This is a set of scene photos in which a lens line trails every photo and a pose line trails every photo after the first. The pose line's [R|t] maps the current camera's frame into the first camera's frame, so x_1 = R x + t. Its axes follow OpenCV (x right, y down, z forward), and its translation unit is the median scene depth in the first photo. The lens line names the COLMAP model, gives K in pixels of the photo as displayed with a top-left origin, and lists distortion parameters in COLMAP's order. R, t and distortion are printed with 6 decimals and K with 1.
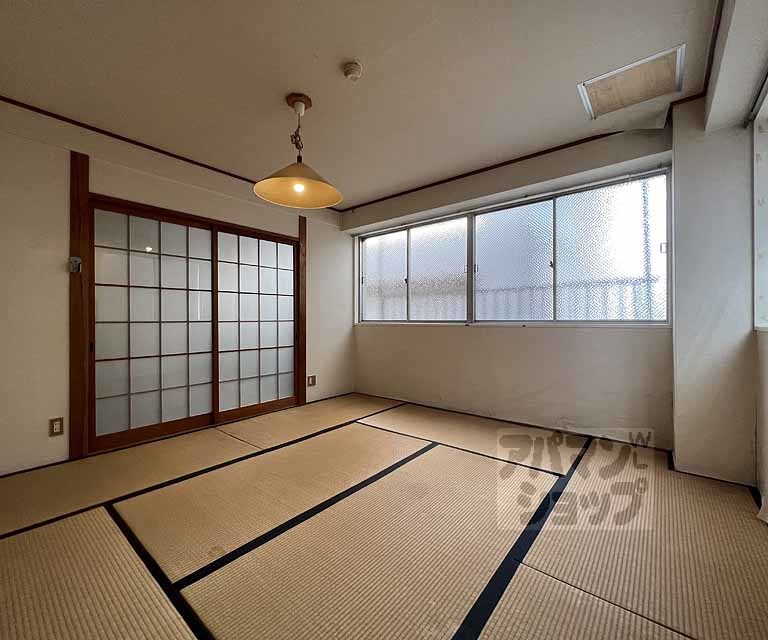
lens RADIAL K [[340.1, 0, 385.3], [0, 340.1, 321.8], [0, 0, 1]] dist [-0.013563, 0.000098]
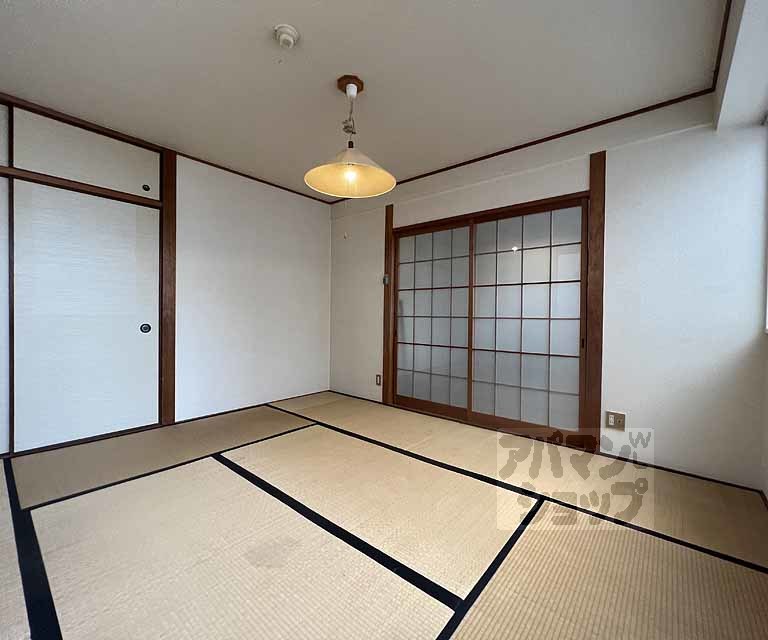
lens RADIAL K [[340.1, 0, 385.3], [0, 340.1, 321.8], [0, 0, 1]] dist [-0.013563, 0.000098]
pose [[-0.013598, 0.028513, -0.999501, 0.507834], [-0.017987, 0.999425, 0.028755, -0.013152], [0.999746, 0.018369, -0.013077, 0.805698]]
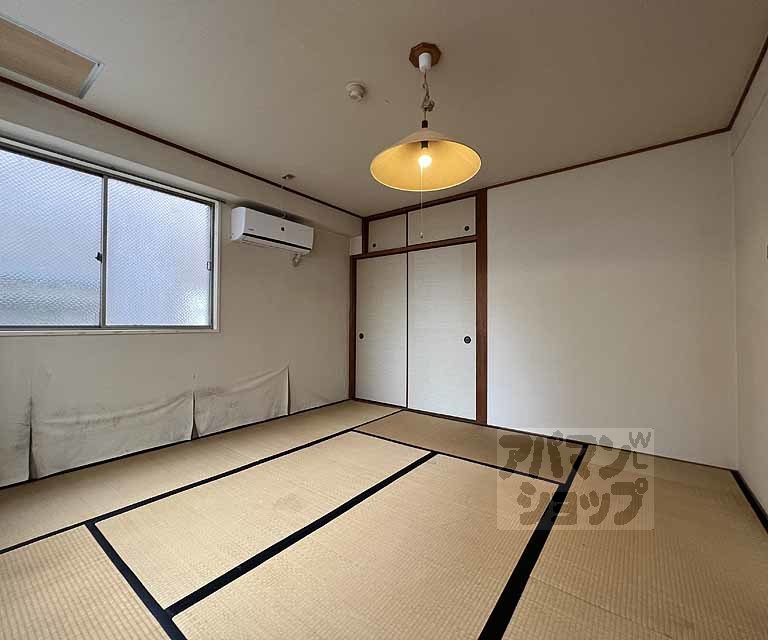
lens RADIAL K [[342.3, 0, 387.8], [0, 342.3, 317.3], [0, 0, 1]] dist [0.023005, -0.000013]
pose [[-0.999123, 0.004530, -0.041616, -0.093494], [0.005055, 0.999909, -0.012501, -0.020588], [0.041555, -0.012700, -0.999055, 1.304814]]
